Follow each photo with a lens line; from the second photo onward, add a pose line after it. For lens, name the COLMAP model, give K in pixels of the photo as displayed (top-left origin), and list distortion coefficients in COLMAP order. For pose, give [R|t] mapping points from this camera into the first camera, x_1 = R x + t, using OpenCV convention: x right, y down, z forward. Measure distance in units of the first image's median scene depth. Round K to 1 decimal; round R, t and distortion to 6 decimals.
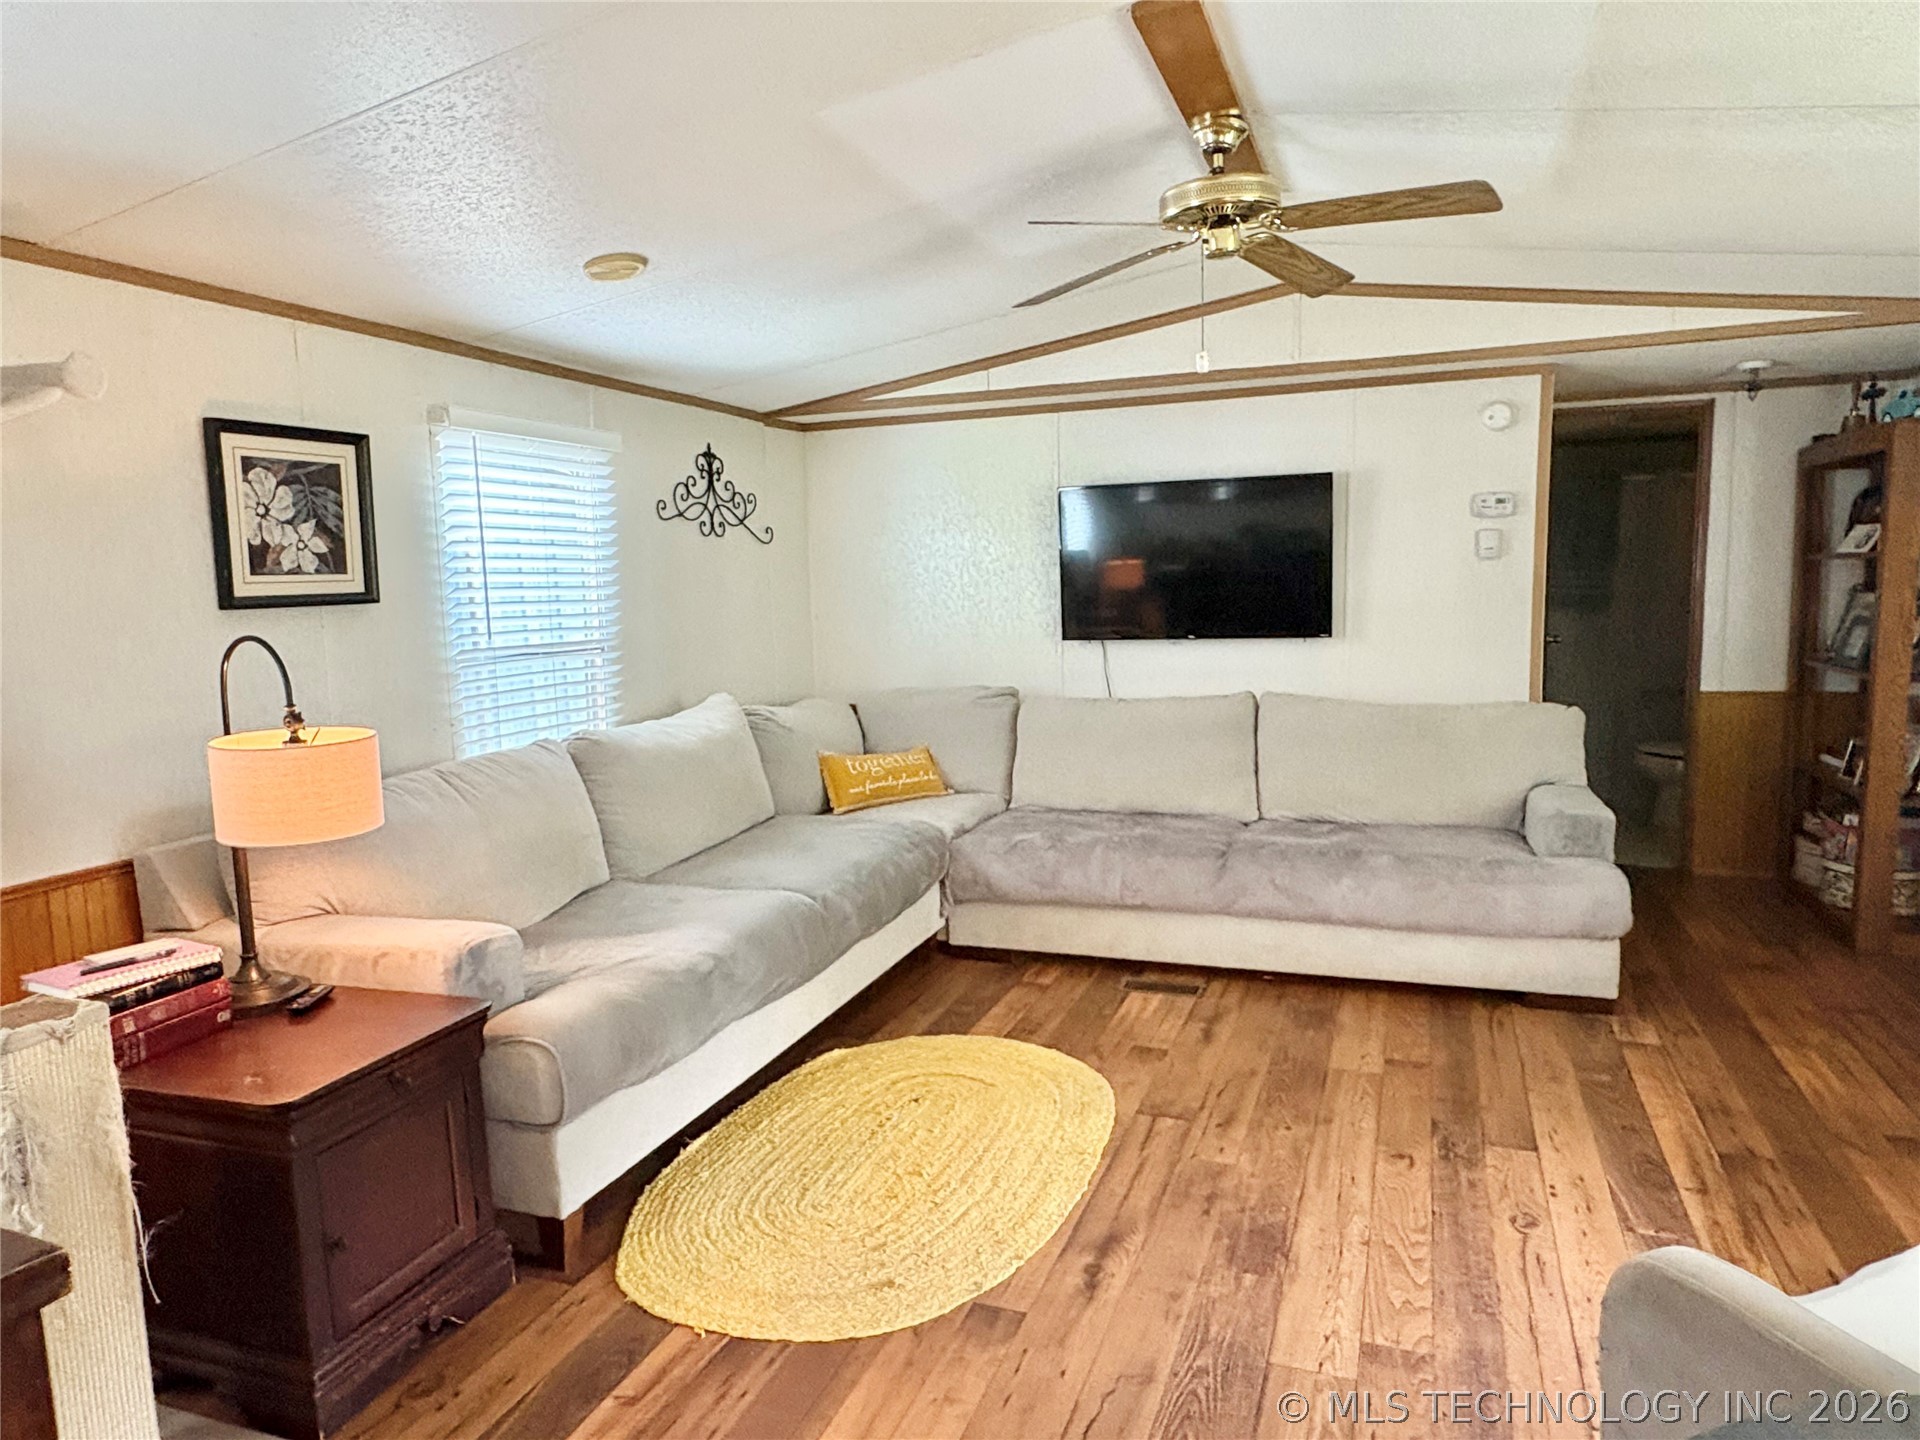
lens RADIAL K [[1250.5, 0, 957.6], [0, 1250.5, 730.0], [0, 0, 1]] dist [-0.027571, -0.001041]
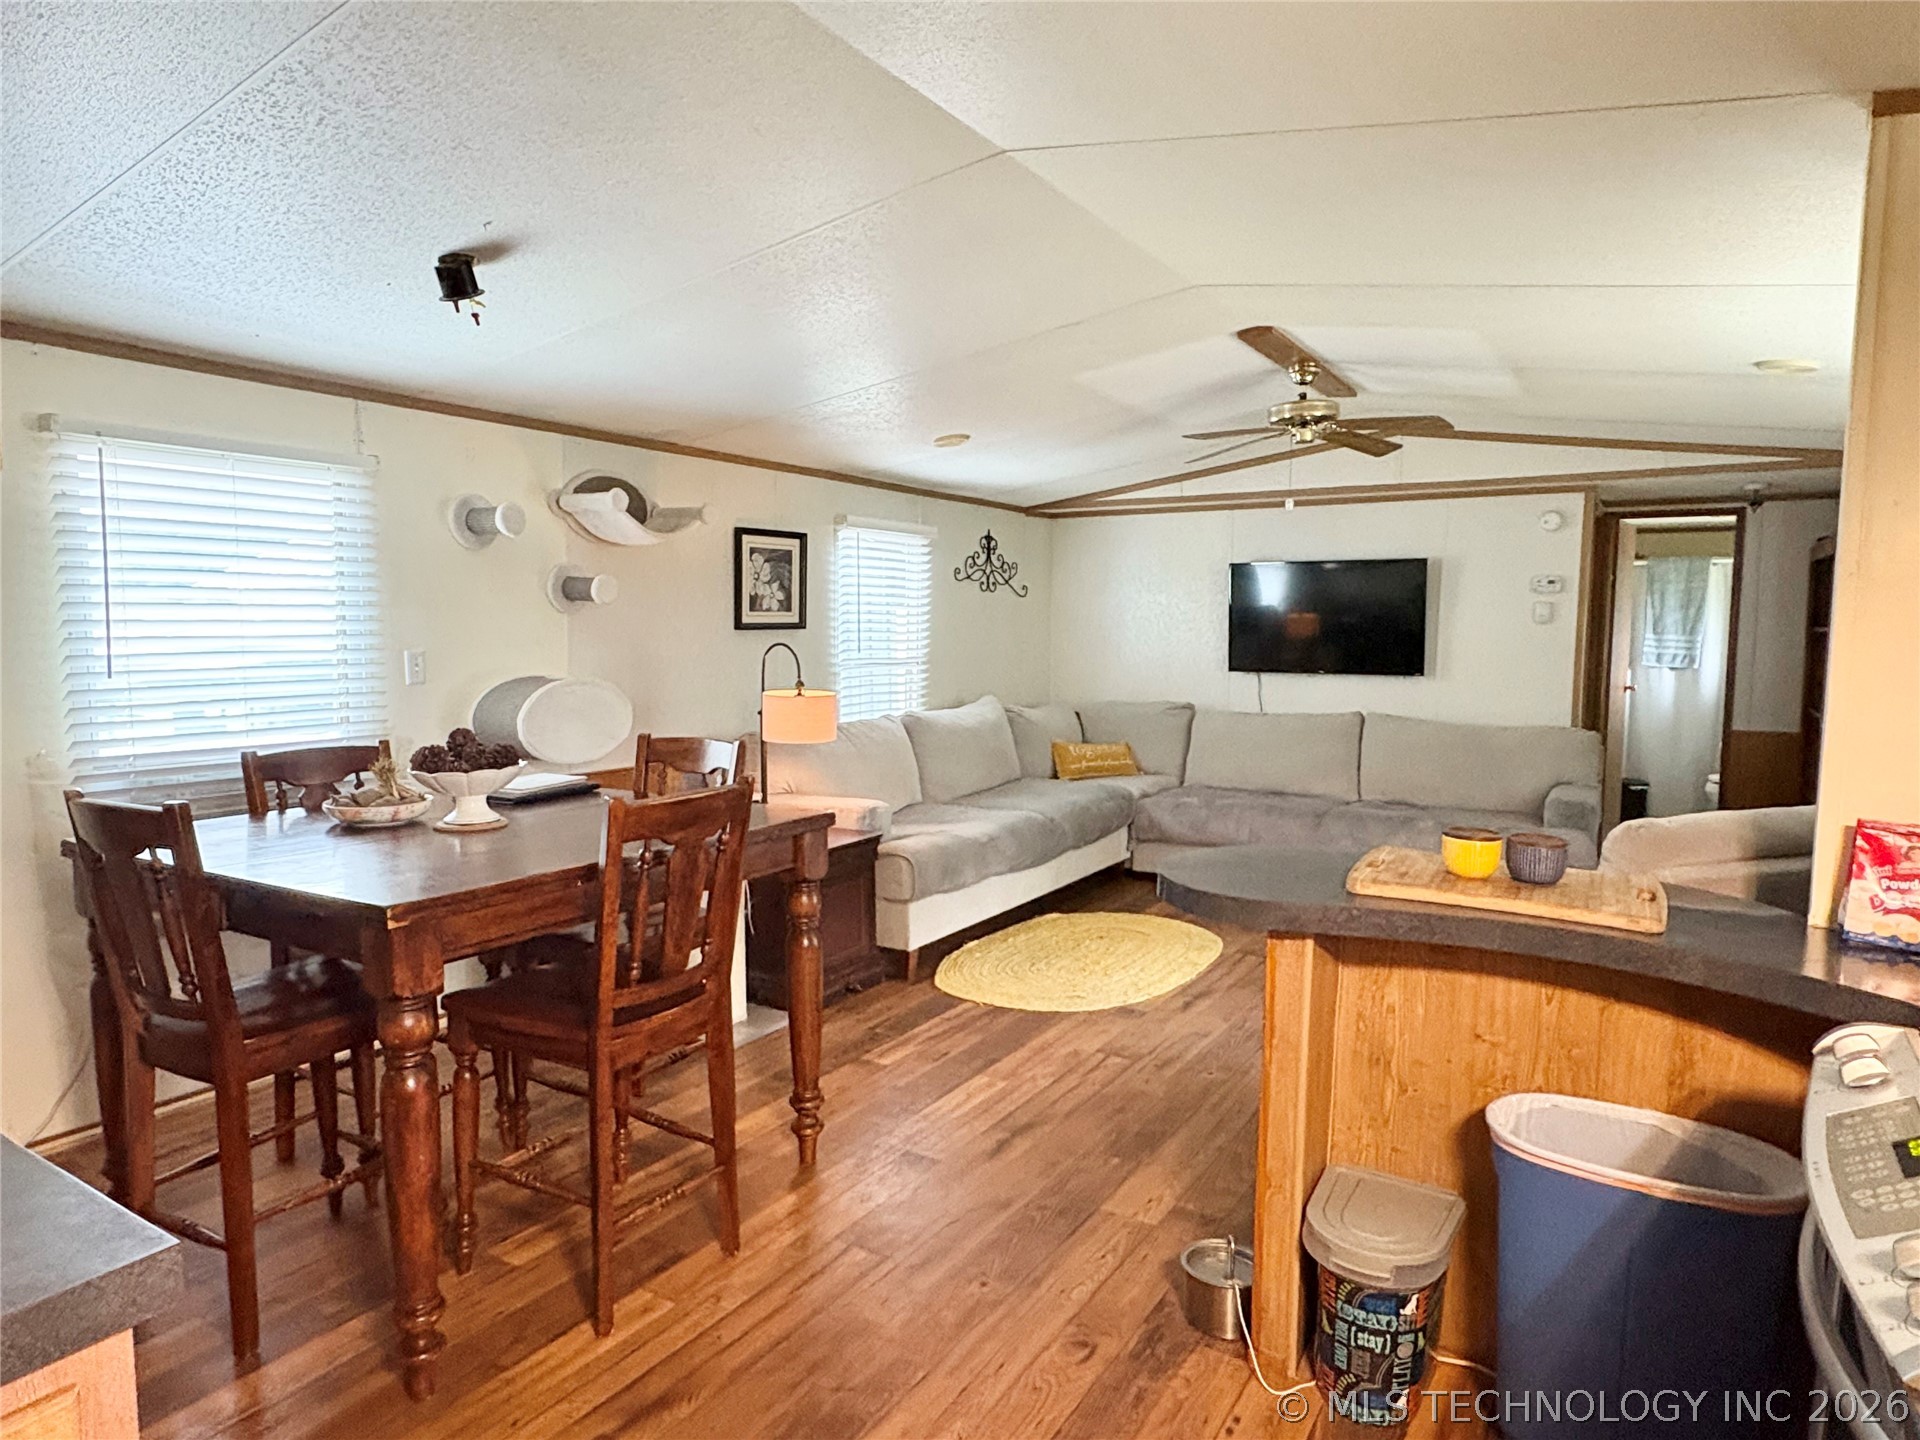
lens RADIAL K [[1190.4, 0, 942.6], [0, 1190.4, 722.4], [0, 0, 1]] dist [0.005631, -0.002638]
pose [[0.979082, 0.048657, -0.197564, 0.051492], [-0.055240, 0.998082, -0.027945, 0.057273], [0.195825, 0.038274, 0.979892, -0.526335]]
